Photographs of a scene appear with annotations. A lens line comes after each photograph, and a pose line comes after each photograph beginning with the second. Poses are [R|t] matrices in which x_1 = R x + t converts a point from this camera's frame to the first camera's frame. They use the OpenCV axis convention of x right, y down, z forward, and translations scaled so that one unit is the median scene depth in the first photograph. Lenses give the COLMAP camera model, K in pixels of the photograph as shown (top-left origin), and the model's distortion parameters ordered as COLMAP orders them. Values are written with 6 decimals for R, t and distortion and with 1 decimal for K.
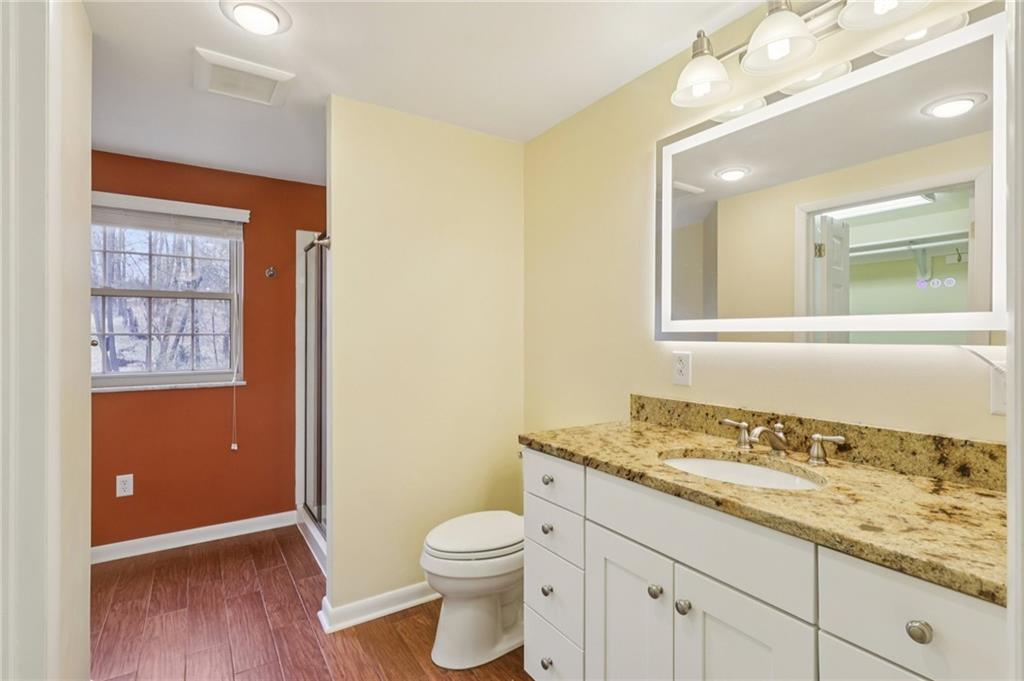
lens RADIAL K [[484.9, 0, 508.4], [0, 484.9, 340.7], [0, 0, 1]] dist [0.001386, 0.001759]
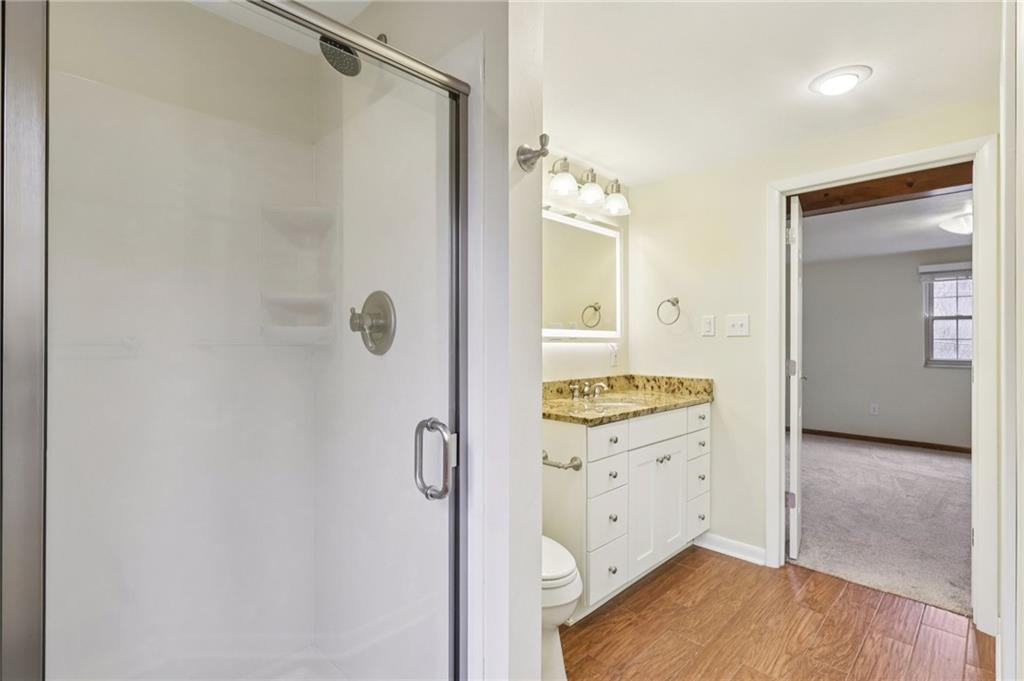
lens RADIAL K [[484.9, 0, 509.4], [0, 484.9, 337.1], [0, 0, 1]] dist [0.001386, 0.001759]
pose [[-0.197424, 0.001284, 0.980317, -1.366645], [0.002704, 0.999996, -0.000765, -0.018633], [-0.980314, 0.002500, -0.197427, 1.712718]]
